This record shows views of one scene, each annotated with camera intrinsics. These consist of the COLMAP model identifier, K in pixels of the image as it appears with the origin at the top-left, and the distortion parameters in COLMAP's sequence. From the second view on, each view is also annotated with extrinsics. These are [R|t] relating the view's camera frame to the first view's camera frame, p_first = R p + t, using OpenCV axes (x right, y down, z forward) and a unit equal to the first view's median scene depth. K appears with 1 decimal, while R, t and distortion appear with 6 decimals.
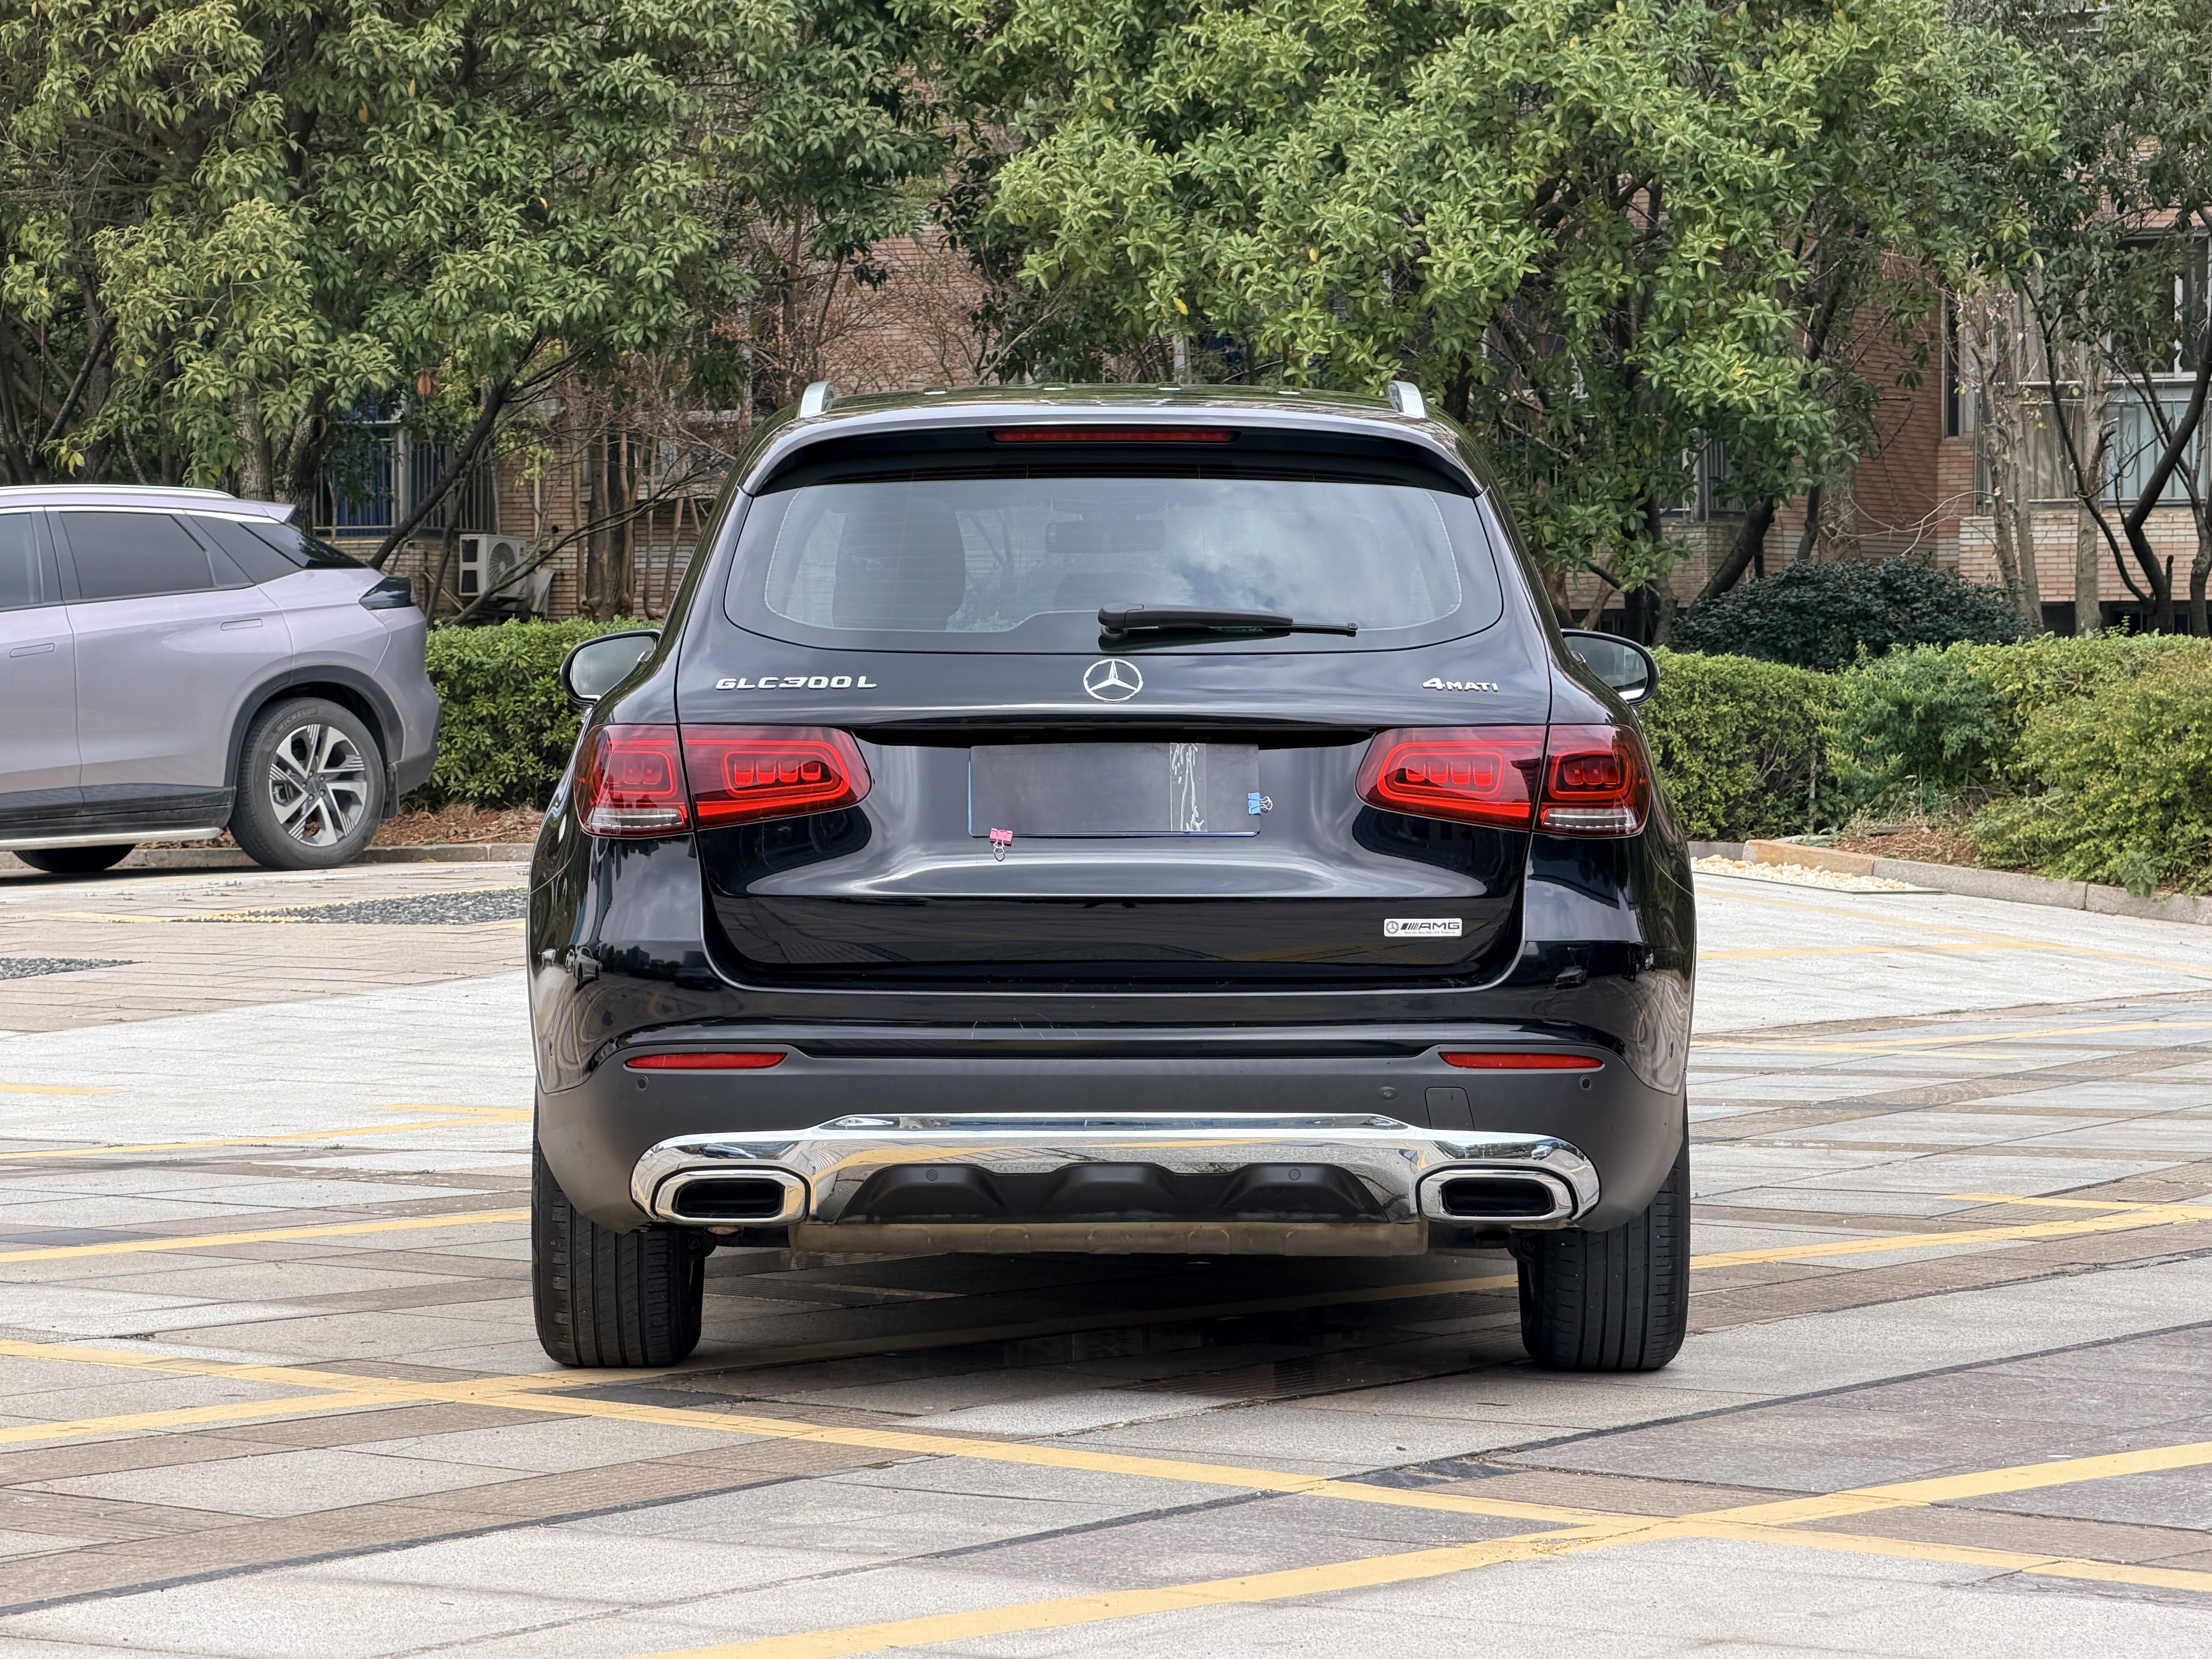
lens RADIAL K [[7171.9, 0, 1059.1], [0, 7171.9, 818.3], [0, 0, 1]] dist [0.321027, -0.902030]
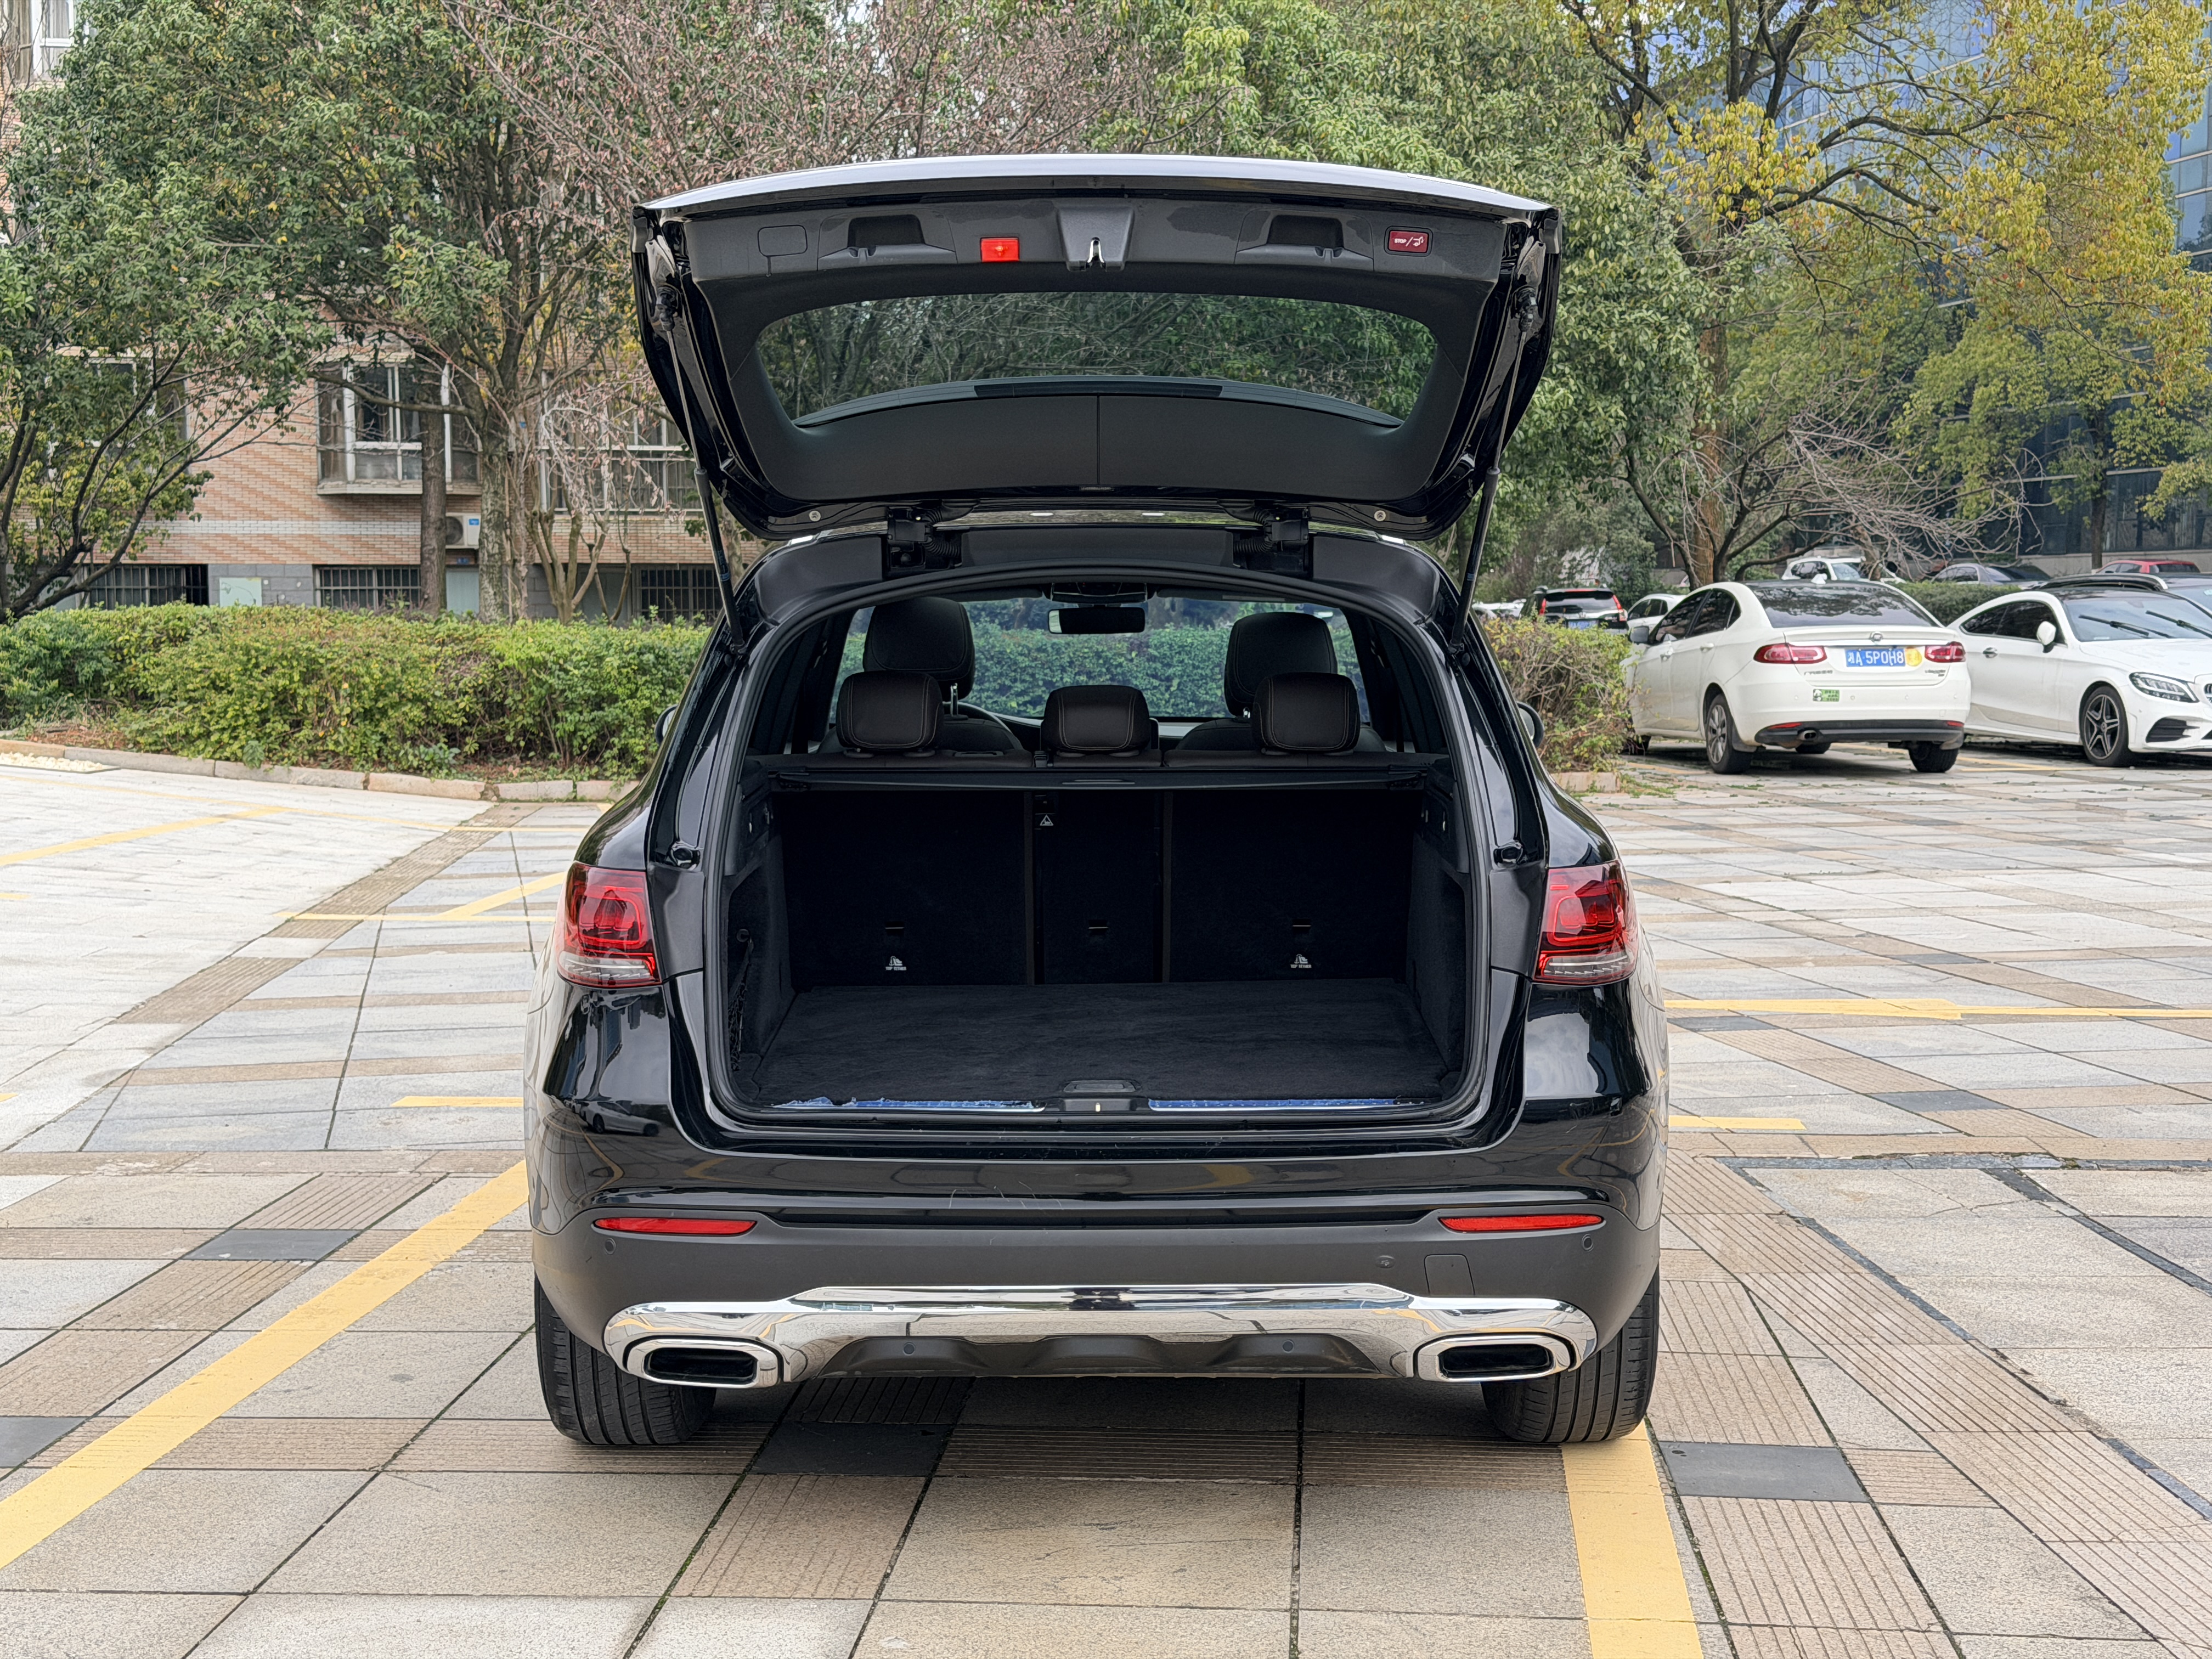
lens RADIAL K [[3065.6, 0, 1106.0], [0, 3065.6, 829.5], [0, 0, 1]] dist [0.160125, -0.054548]
pose [[0.806179, -0.048820, 0.589654, -0.104160], [0.012923, 0.997805, 0.064944, -0.017210], [-0.591531, -0.044737, 0.805040, 0.280345]]
